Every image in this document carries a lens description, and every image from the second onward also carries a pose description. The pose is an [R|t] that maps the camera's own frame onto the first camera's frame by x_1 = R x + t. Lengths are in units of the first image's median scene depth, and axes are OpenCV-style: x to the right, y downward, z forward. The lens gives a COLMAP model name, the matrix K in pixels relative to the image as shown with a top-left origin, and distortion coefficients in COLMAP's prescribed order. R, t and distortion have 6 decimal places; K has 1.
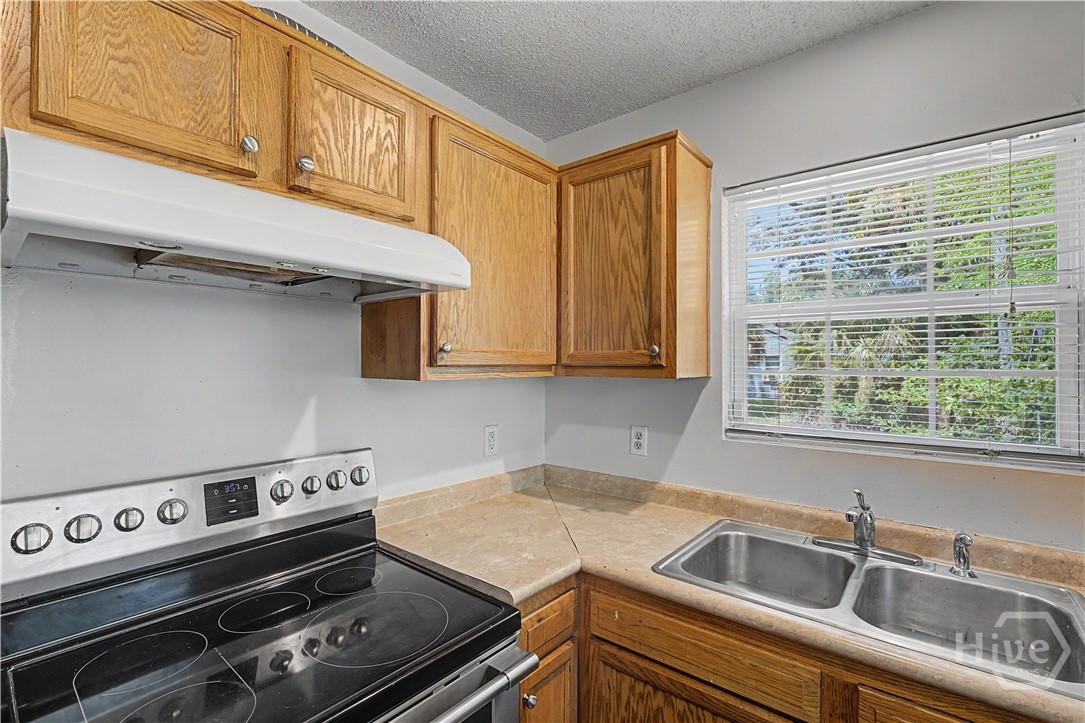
lens RADIAL K [[487.8, 0, 535.9], [0, 487.8, 359.3], [0, 0, 1]] dist [-0.009768, 0.001777]
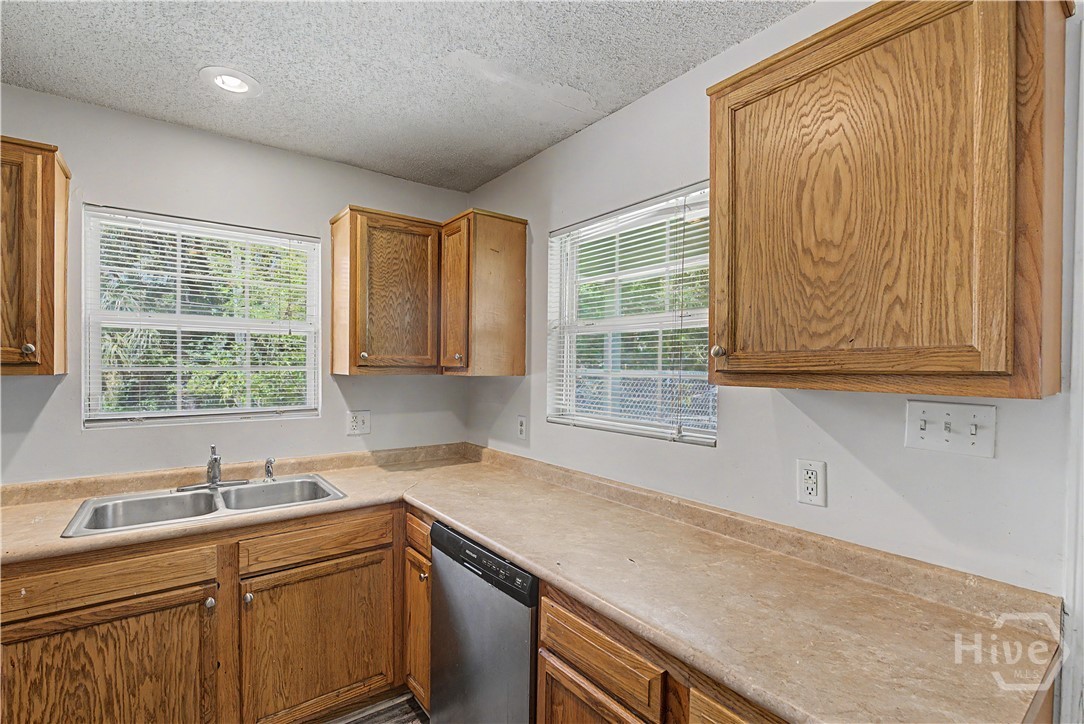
lens RADIAL K [[498.7, 0, 541.7], [0, 498.7, 370.2], [0, 0, 1]] dist [-0.000603, 0.000085]
pose [[0.235698, -0.010729, 0.971767, -0.548477], [-0.015571, 0.999769, 0.014815, -0.005050], [-0.971702, -0.018623, 0.235477, -0.328467]]
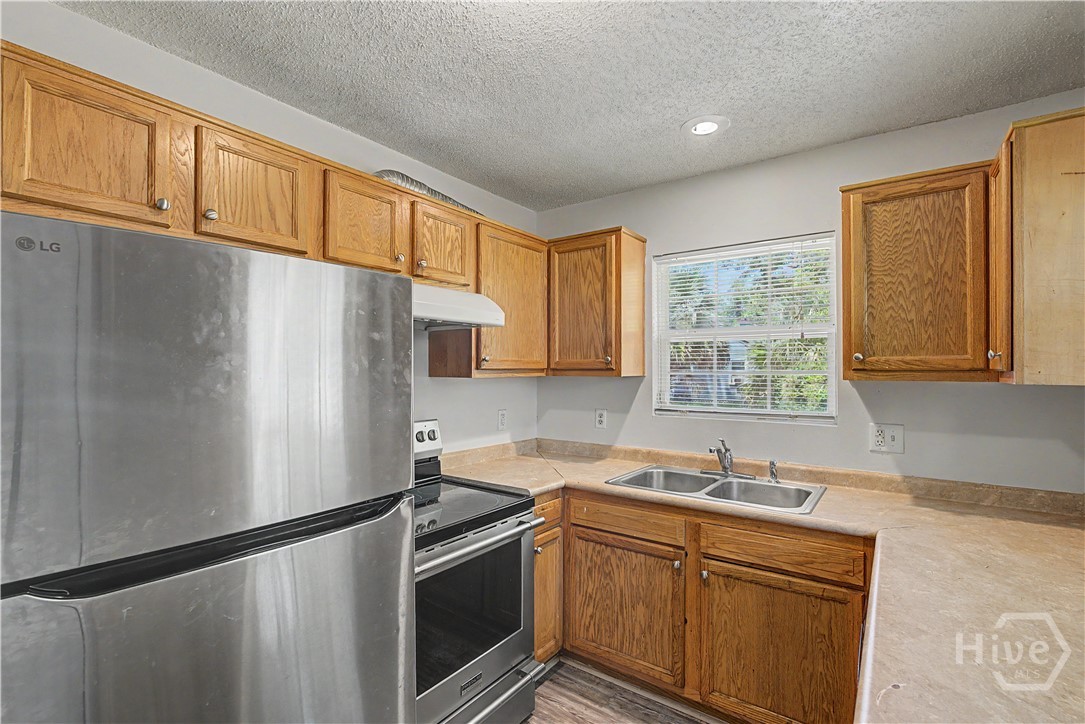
lens RADIAL K [[499.1, 0, 539.2], [0, 499.1, 367.2], [0, 0, 1]] dist [-0.000603, 0.000085]
pose [[0.998118, -0.003289, 0.061227, -0.095398], [0.002912, 0.999976, 0.006241, -0.003717], [-0.061246, -0.006051, 0.998104, -0.686425]]
